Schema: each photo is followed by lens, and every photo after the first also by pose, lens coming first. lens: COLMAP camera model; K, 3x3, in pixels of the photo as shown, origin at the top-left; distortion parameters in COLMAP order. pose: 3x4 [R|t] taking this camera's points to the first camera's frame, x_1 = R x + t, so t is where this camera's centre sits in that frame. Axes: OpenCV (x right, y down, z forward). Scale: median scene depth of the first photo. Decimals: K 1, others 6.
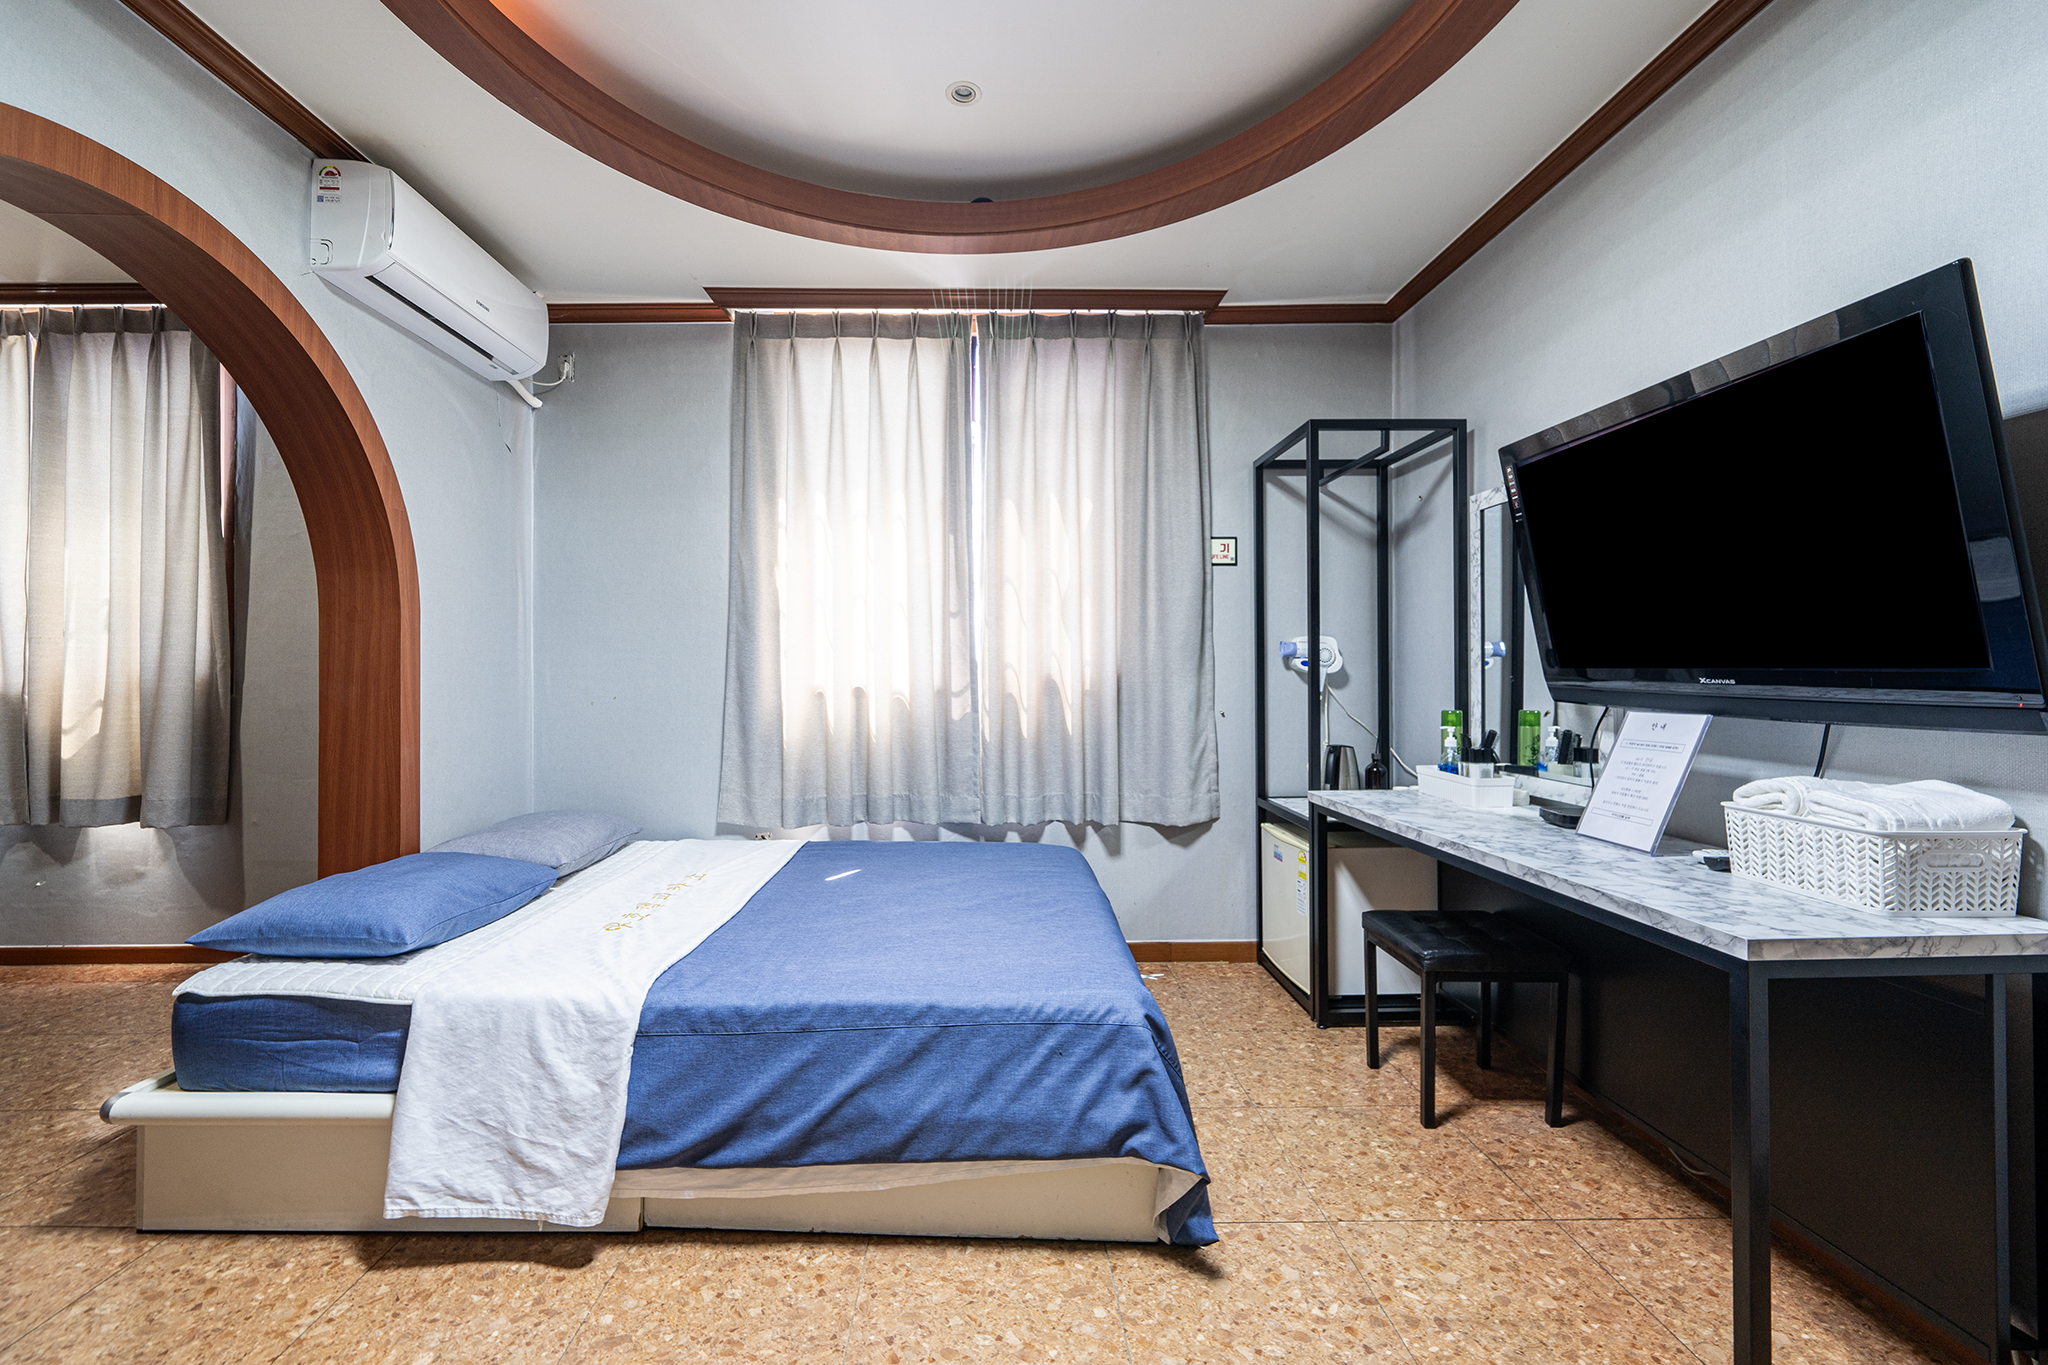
lens RADIAL K [[865.1, 0, 1003.4], [0, 865.1, 667.8], [0, 0, 1]] dist [0.002379, 0.000150]
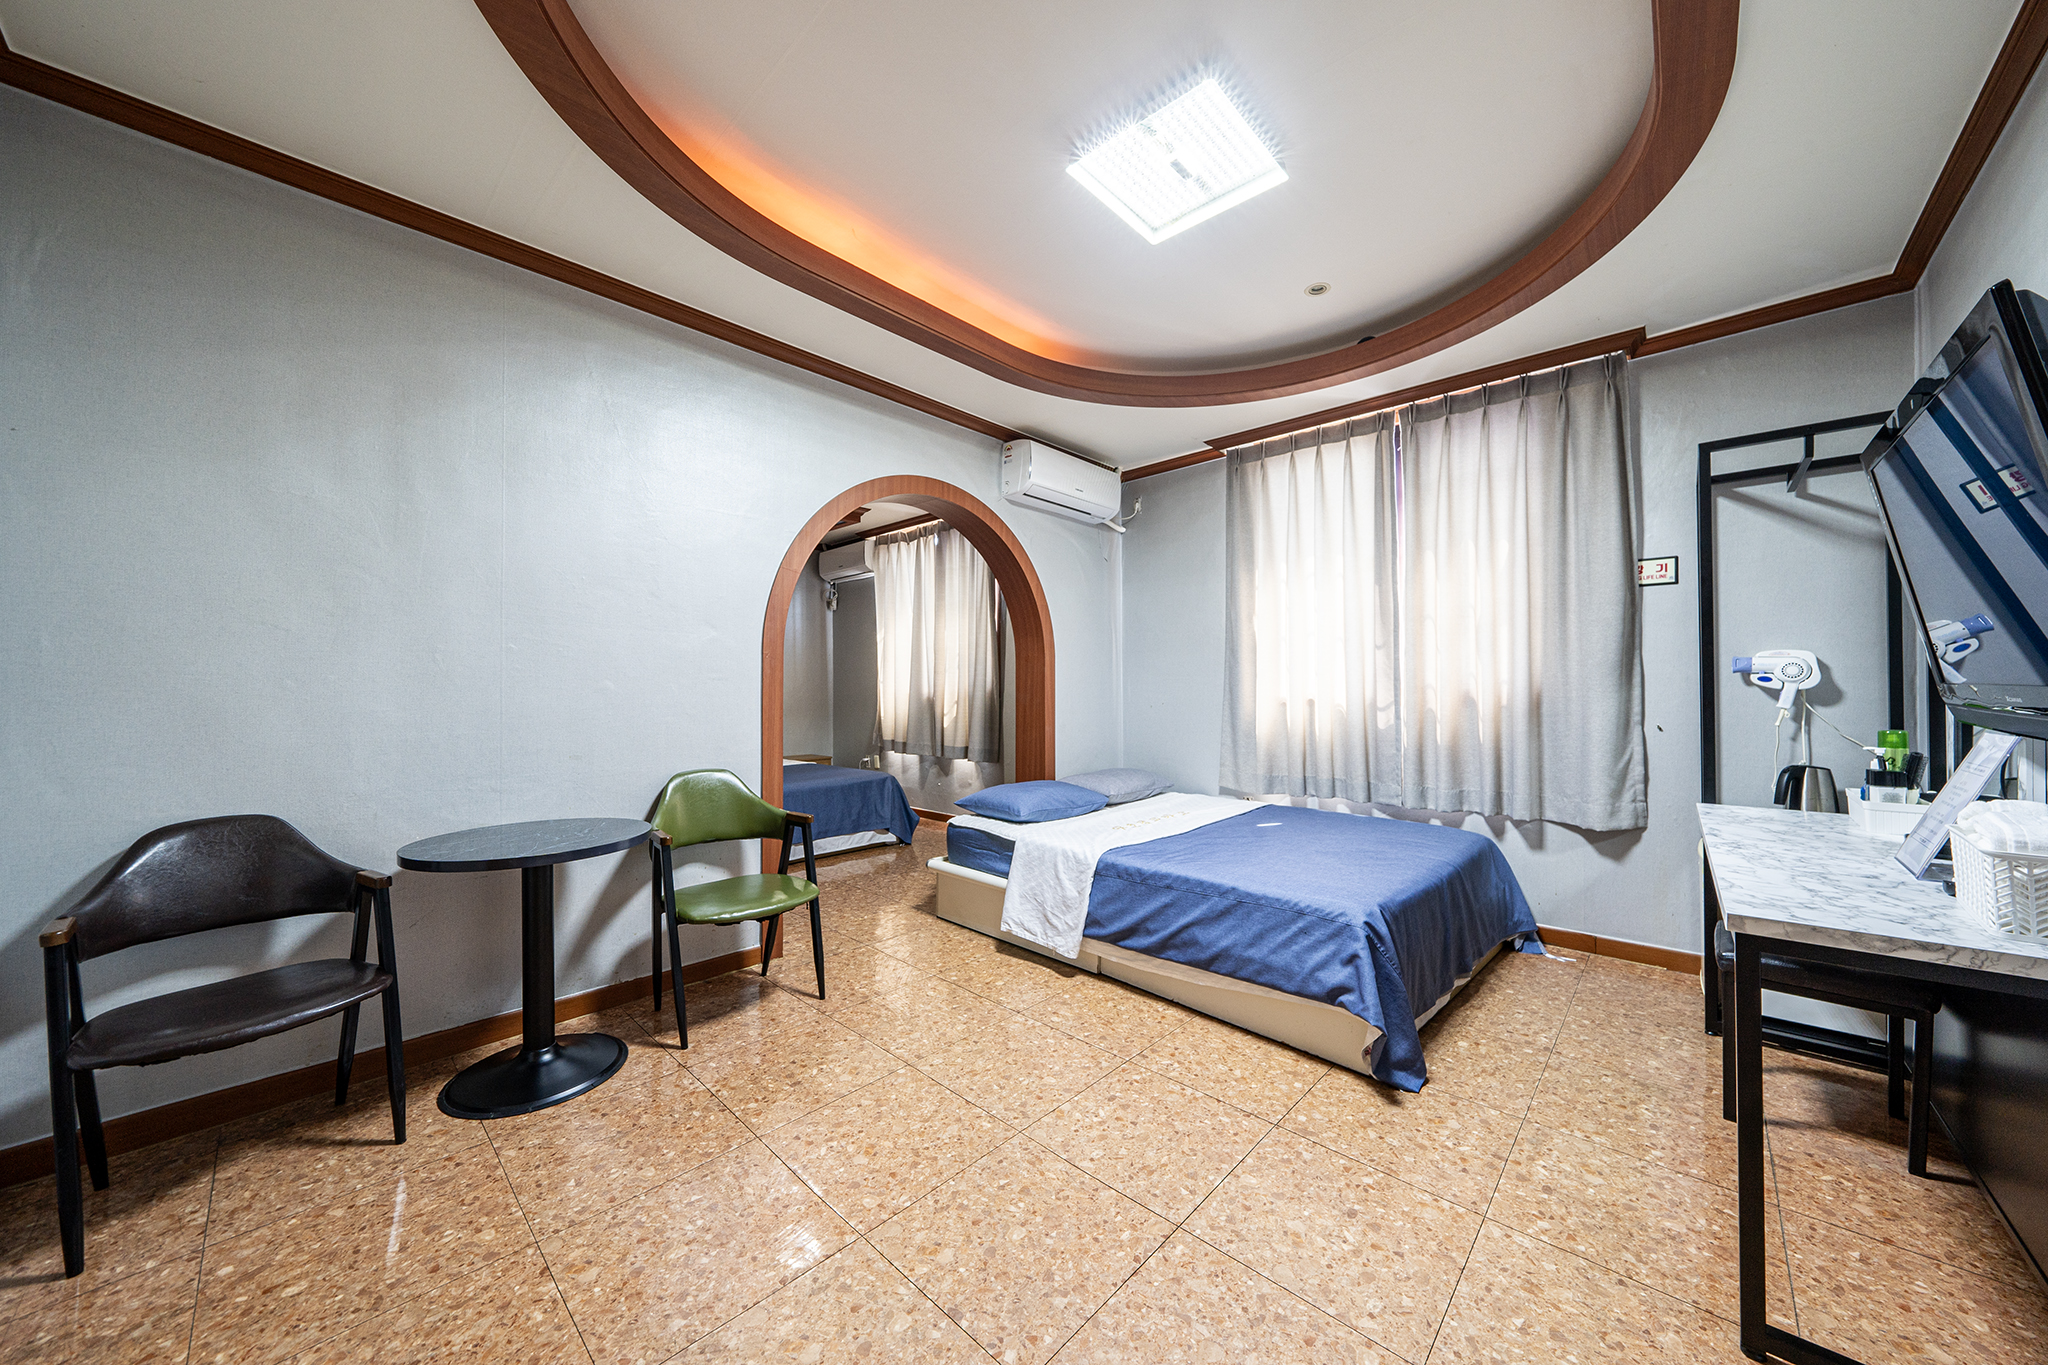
lens RADIAL K [[706.6, 0, 1032.7], [0, 706.6, 680.6], [0, 0, 1]] dist [-0.000193, -0.000031]
pose [[0.723679, -0.006602, -0.690105, 0.578326], [0.004438, 0.999978, -0.004913, -0.005496], [0.690123, 0.000492, 0.723692, -0.256597]]
